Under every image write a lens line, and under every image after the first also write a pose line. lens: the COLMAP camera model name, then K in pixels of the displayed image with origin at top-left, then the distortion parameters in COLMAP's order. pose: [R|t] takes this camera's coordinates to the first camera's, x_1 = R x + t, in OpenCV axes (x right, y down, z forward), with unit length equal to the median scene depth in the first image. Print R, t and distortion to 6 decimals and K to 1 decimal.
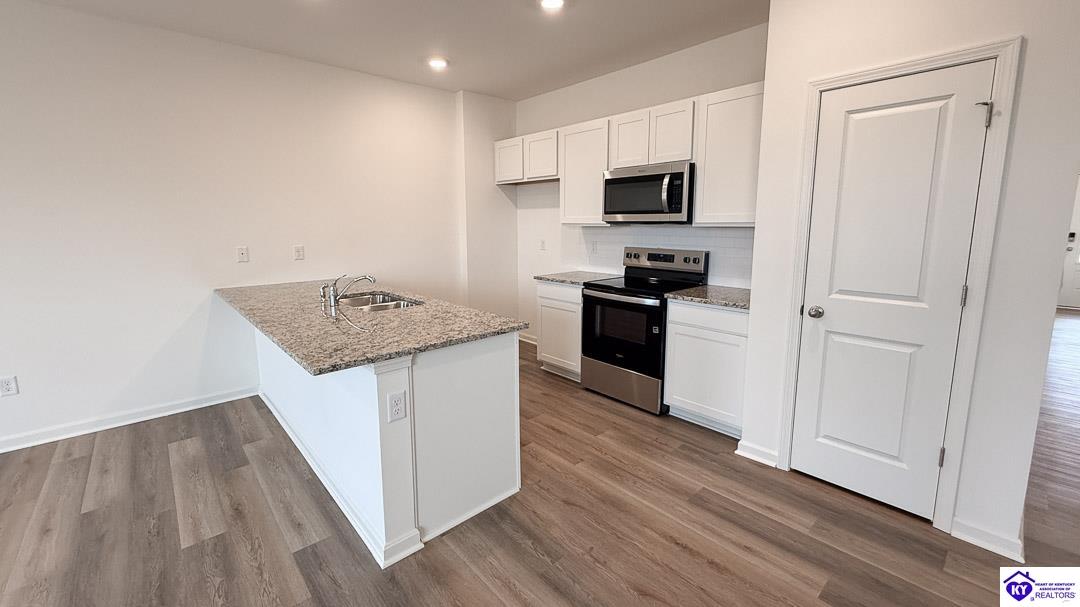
lens RADIAL K [[437.7, 0, 533.4], [0, 437.7, 287.3], [0, 0, 1]] dist [0.000279, 0.000024]
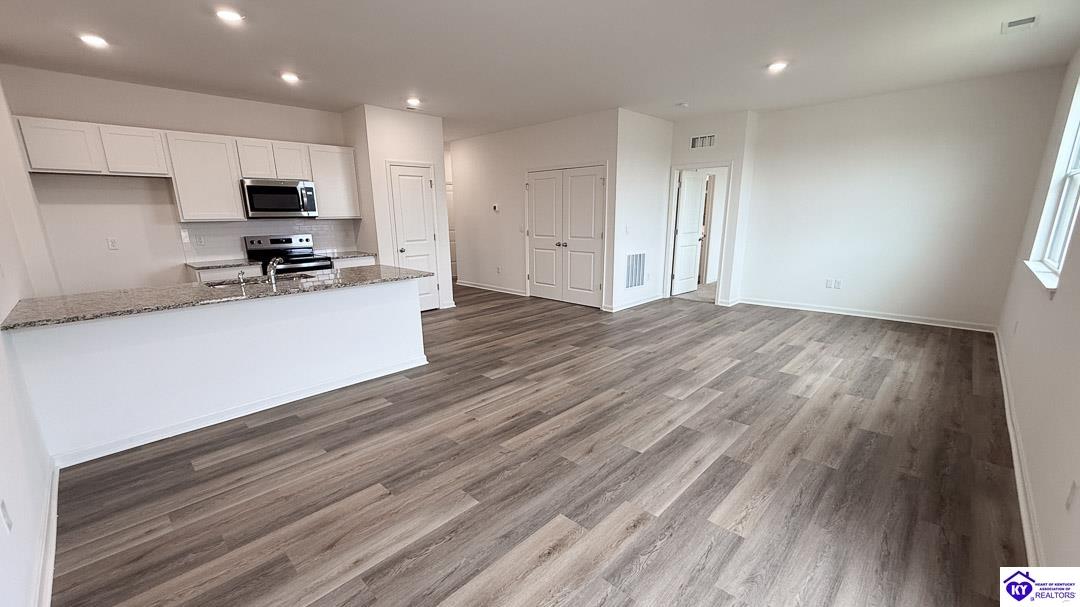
lens RADIAL K [[433.4, 0, 534.3], [0, 433.4, 321.5], [0, 0, 1]] dist [0.000292, 0.000029]
pose [[-0.064672, -0.240269, 0.968550, -1.373186], [0.158617, 0.955767, 0.247689, -0.036230], [-0.985220, 0.169647, -0.023701, 0.234818]]
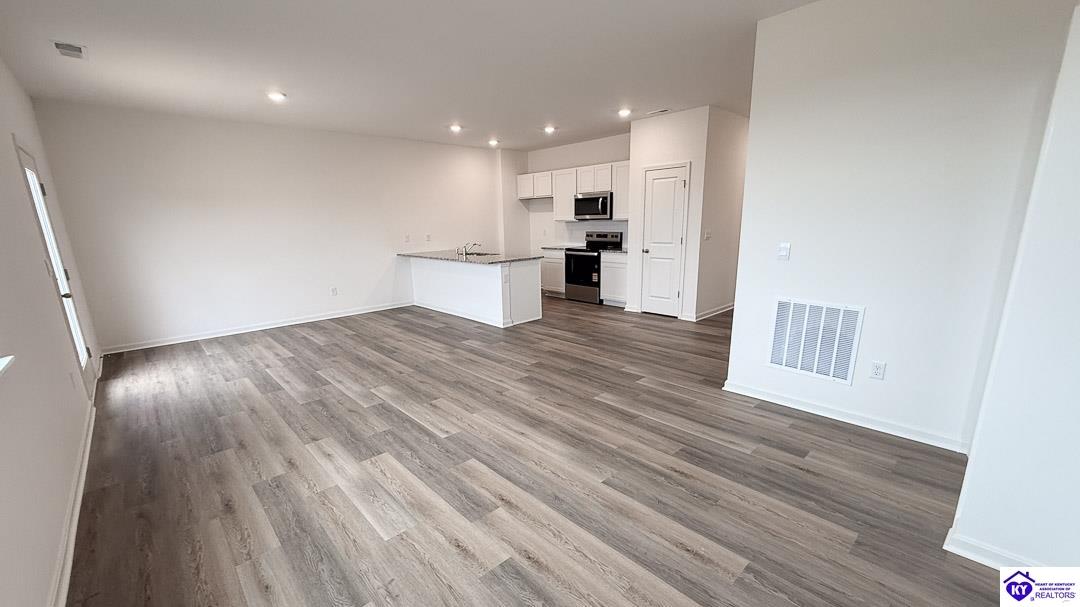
lens RADIAL K [[433.4, 0, 534.3], [0, 433.4, 321.5], [0, 0, 1]] dist [0.000292, 0.000029]
pose [[0.999619, -0.025152, 0.011396, -0.073555], [0.024075, 0.995964, 0.086468, 0.165789], [-0.013525, -0.086161, 0.996189, -1.188954]]
